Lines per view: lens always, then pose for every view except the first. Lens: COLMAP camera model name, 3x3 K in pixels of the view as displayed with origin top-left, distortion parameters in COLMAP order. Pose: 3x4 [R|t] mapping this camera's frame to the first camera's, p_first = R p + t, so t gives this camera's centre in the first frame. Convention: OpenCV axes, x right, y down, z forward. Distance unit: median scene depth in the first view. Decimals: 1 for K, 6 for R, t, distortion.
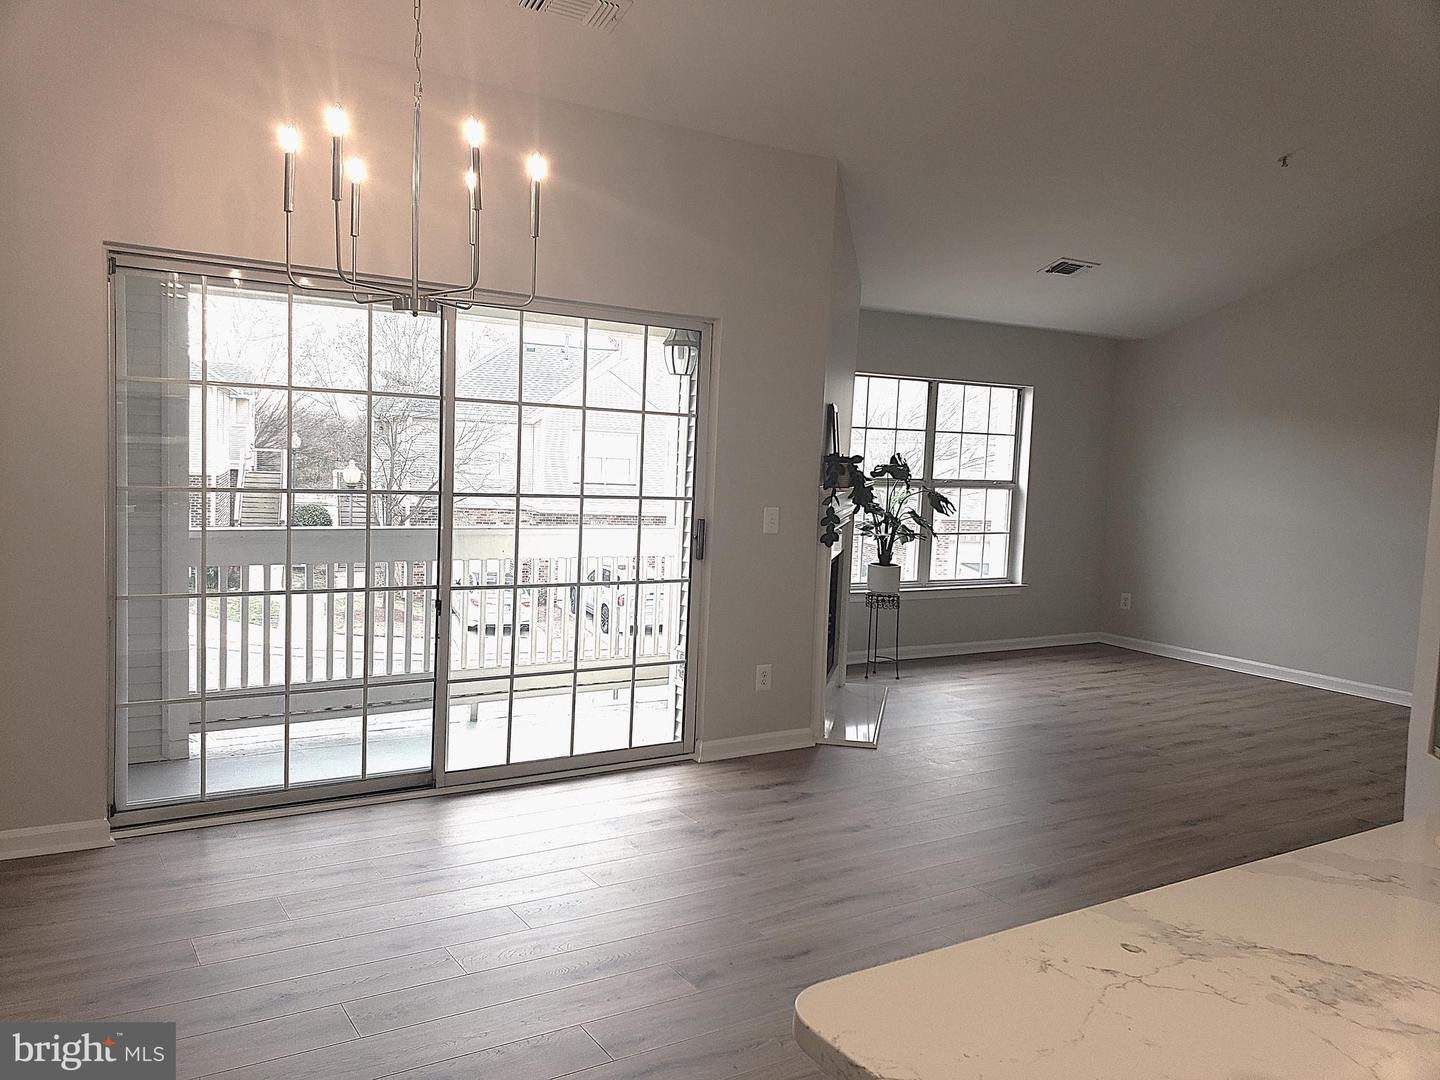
lens RADIAL K [[1118.6, 0, 727.1], [0, 1118.6, 551.0], [0, 0, 1]] dist [0.086766, -0.086632]
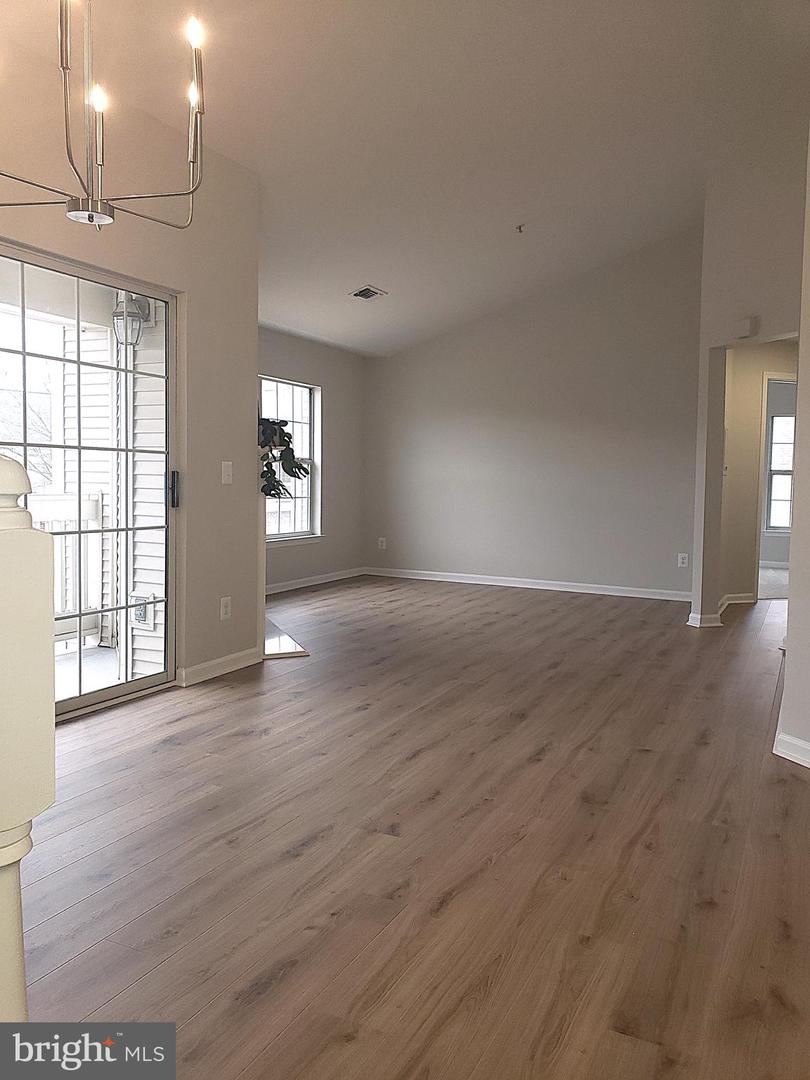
lens RADIAL K [[839.0, 0, 423.6], [0, 839.0, 539.0], [0, 0, 1]] dist [0.086766, -0.086632]
pose [[0.849479, -0.065688, 0.523517, -0.180943], [0.066610, 0.997633, 0.017095, 0.028905], [-0.523400, 0.020349, 0.851844, 0.100426]]
